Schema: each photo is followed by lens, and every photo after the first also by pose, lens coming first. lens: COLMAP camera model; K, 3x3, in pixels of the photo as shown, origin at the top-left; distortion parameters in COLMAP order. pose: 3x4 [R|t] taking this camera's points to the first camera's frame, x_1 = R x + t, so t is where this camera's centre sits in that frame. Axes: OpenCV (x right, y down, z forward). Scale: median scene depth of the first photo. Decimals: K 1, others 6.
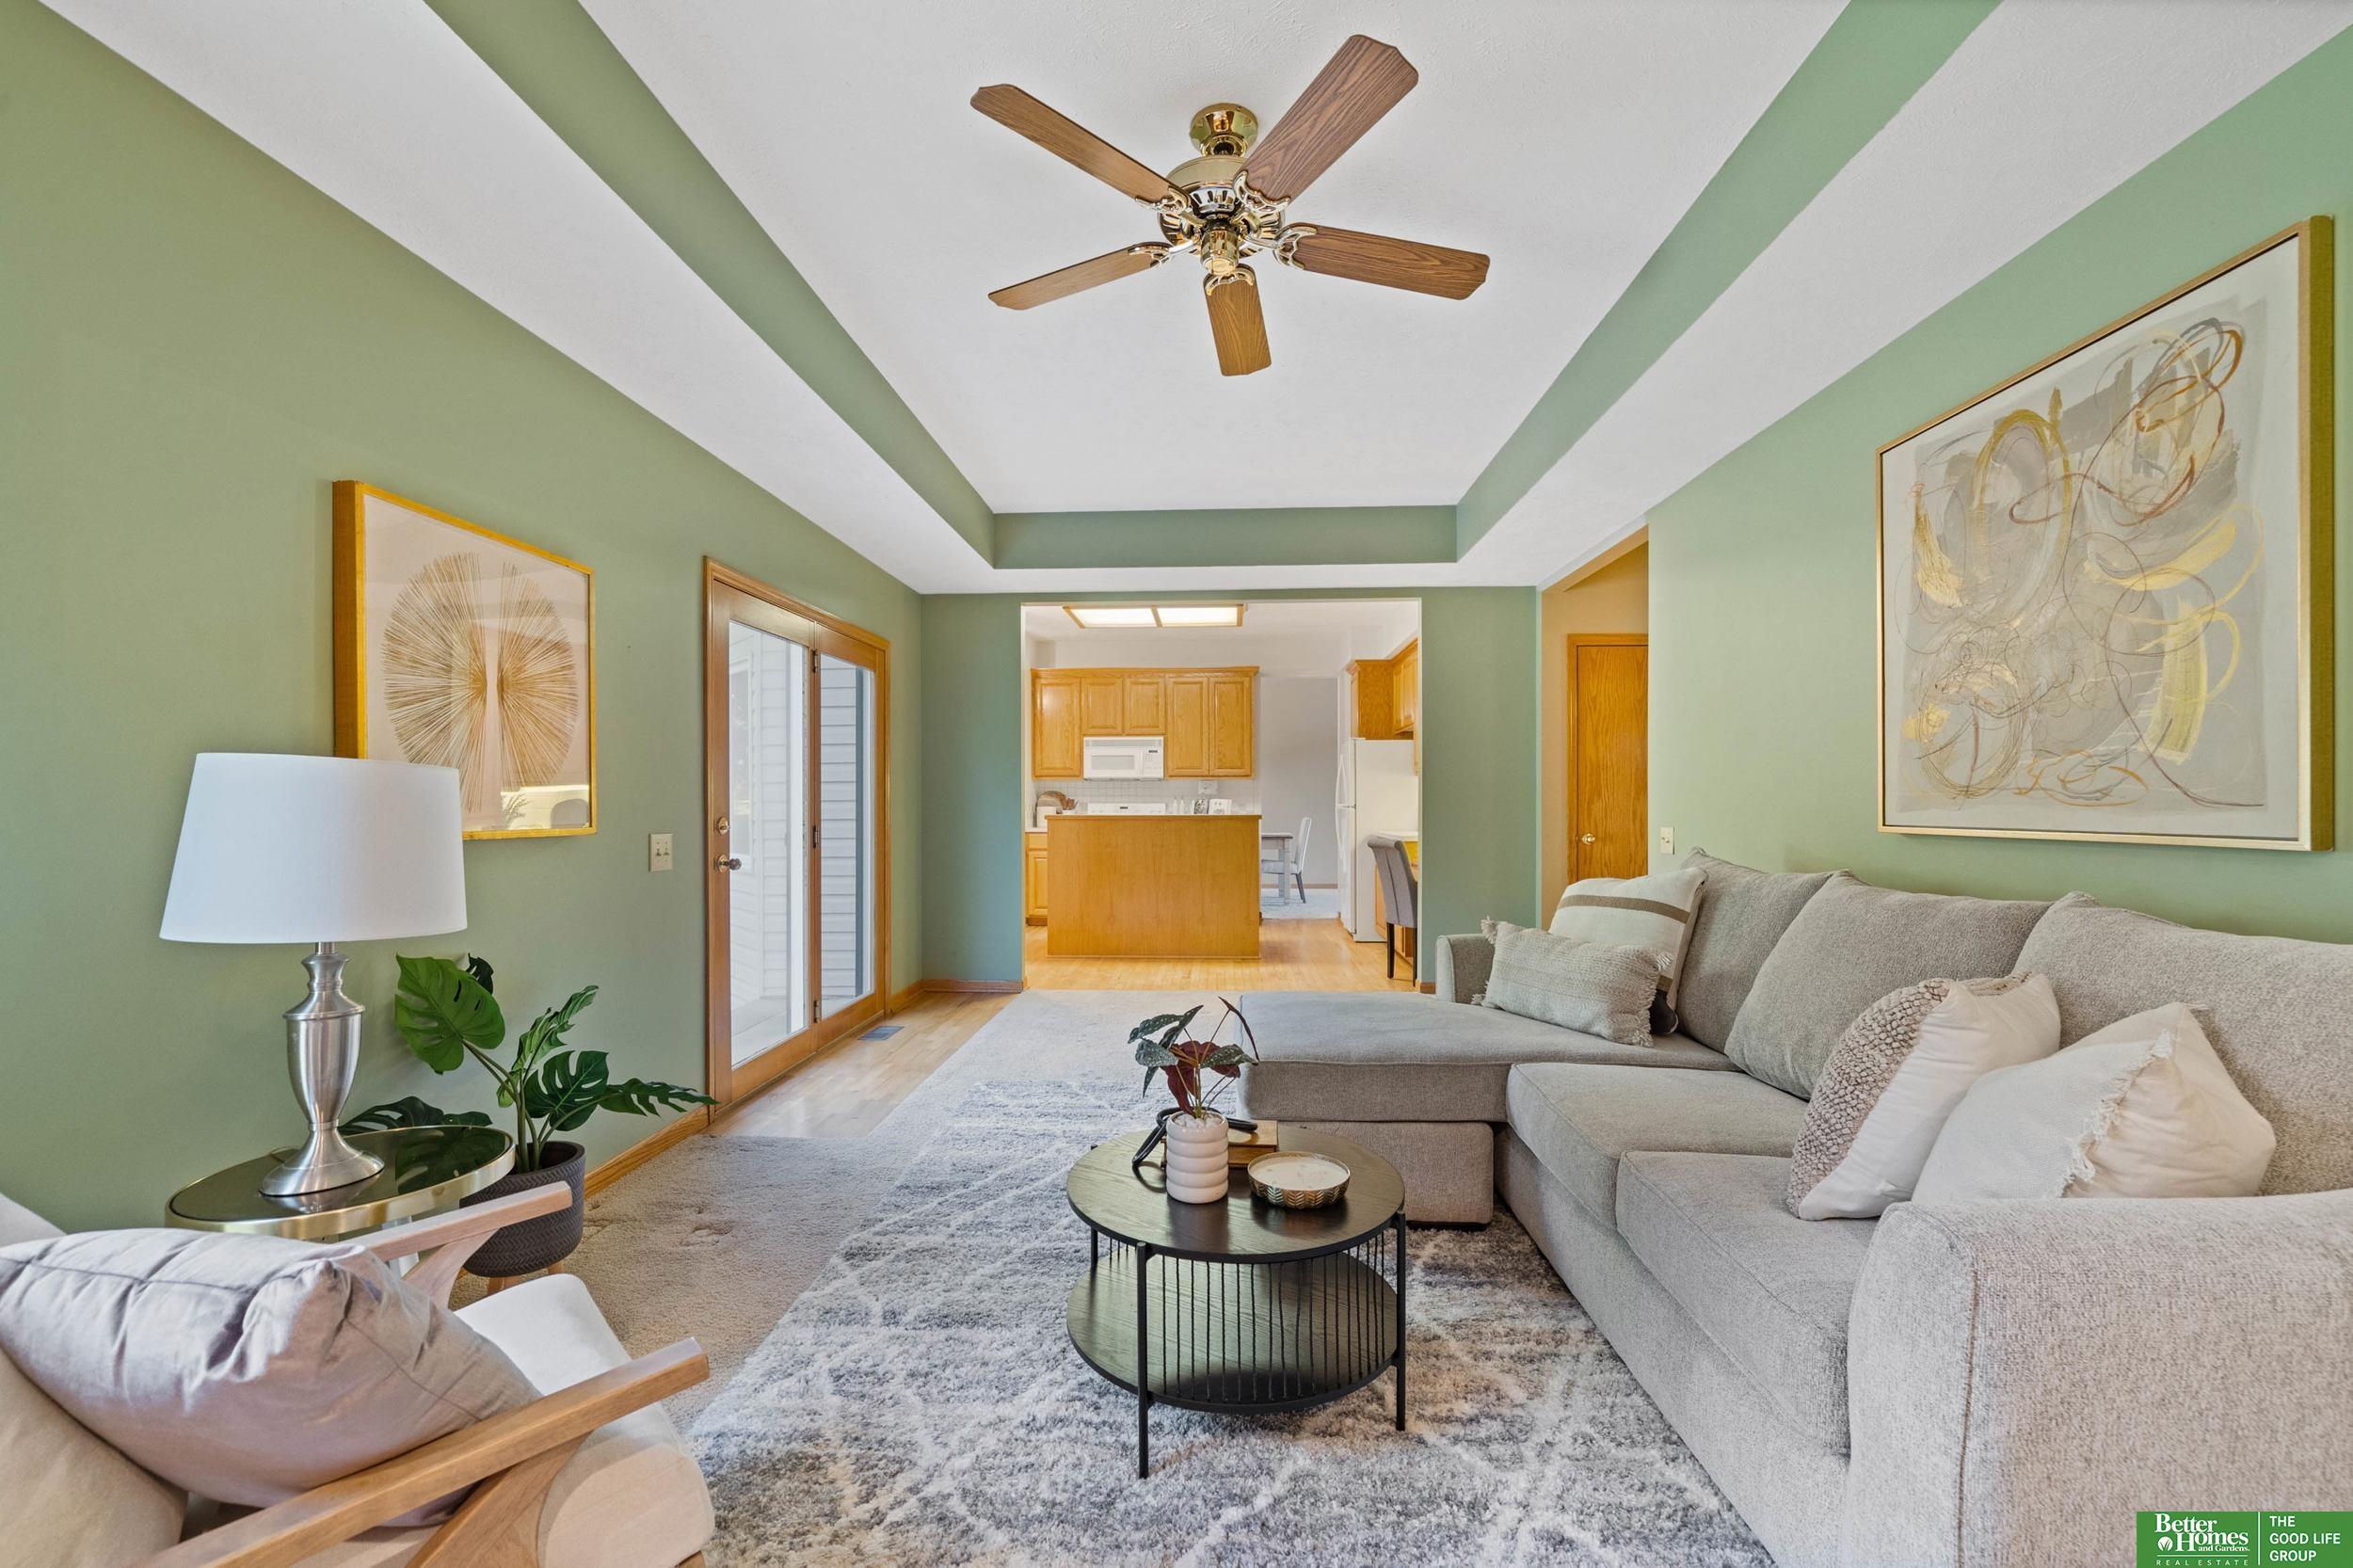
lens RADIAL K [[953.9, 0, 1181.9], [0, 953.9, 807.6], [0, 0, 1]] dist [0.003517, 0.000376]
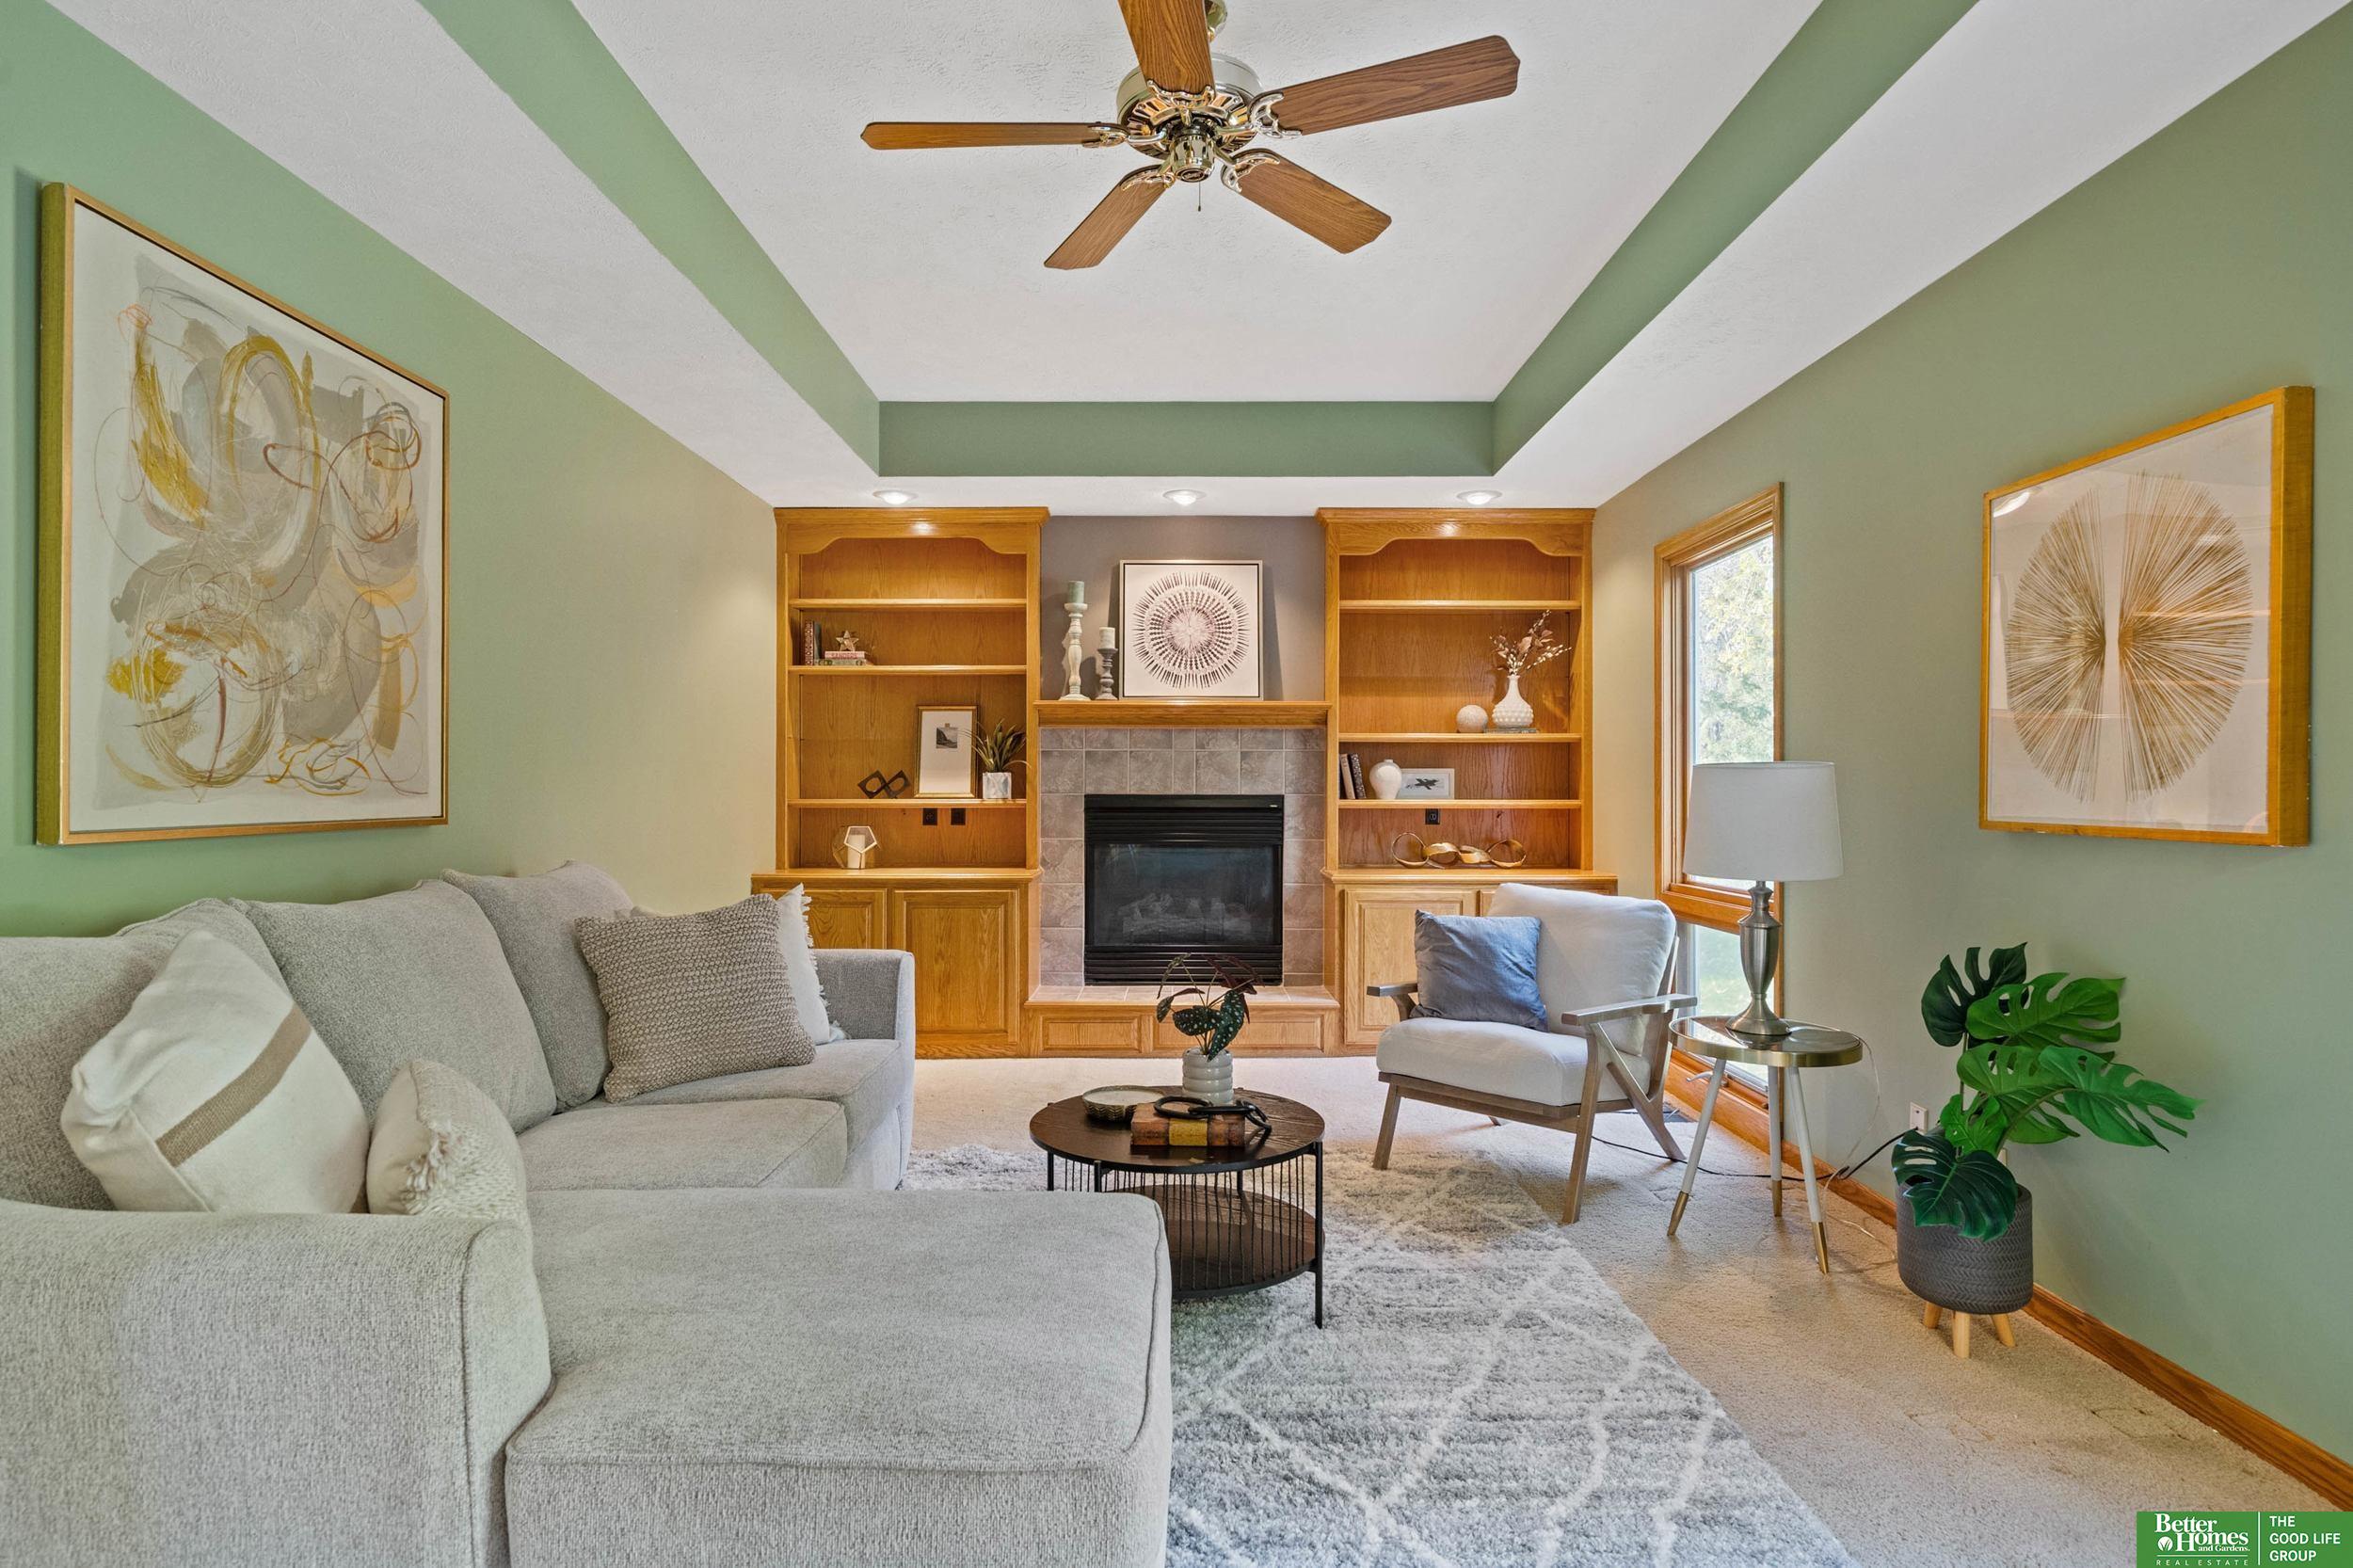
lens RADIAL K [[1238.7, 0, 1179.8], [0, 1238.7, 784.9], [0, 0, 1]] dist [-0.000527, 0.000247]
pose [[-0.998886, 0.000647, -0.047183, 0.108244], [0.000514, 0.999996, 0.002839, -0.014760], [0.047185, 0.002811, -0.998882, 2.194592]]
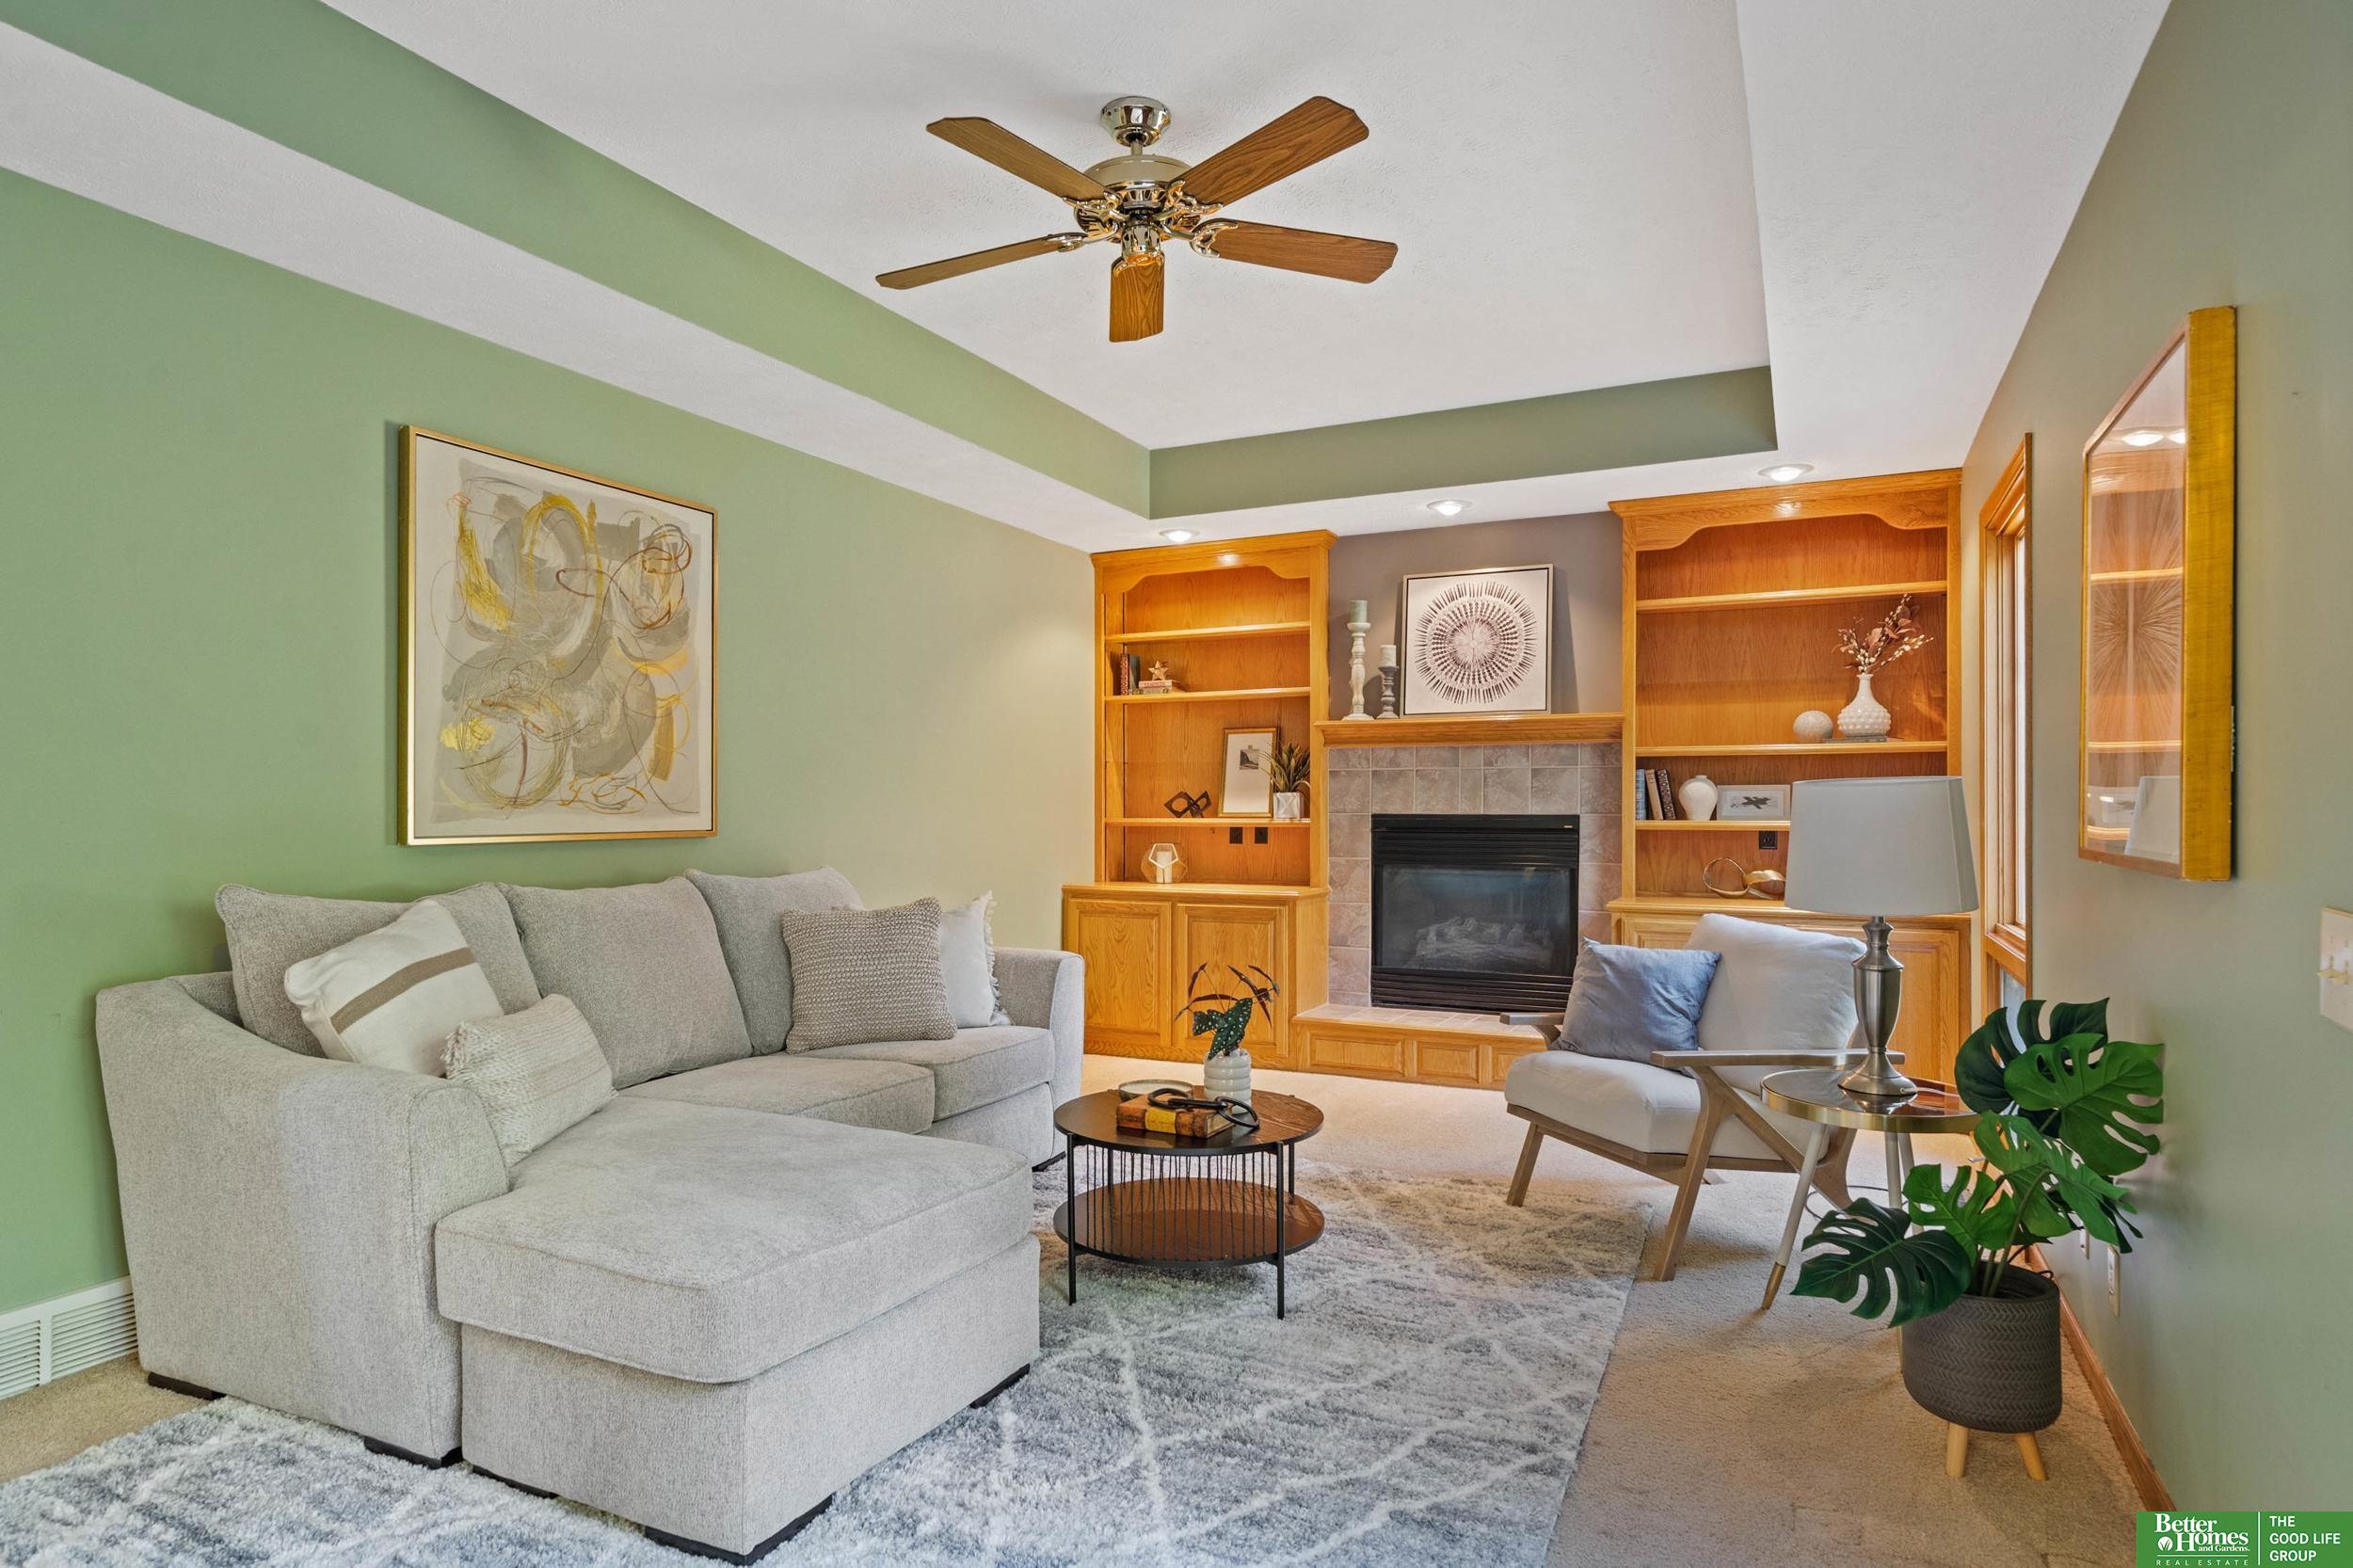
lens RADIAL K [[1326.9, 0, 1155.9], [0, 1326.9, 801.0], [0, 0, 1]] dist [0.000271, -0.000213]
pose [[-0.913469, 0.003676, 0.406891, -0.539487], [0.003981, 0.999992, -0.000097, -0.016129], [-0.406888, 0.001531, -0.913477, 2.299558]]
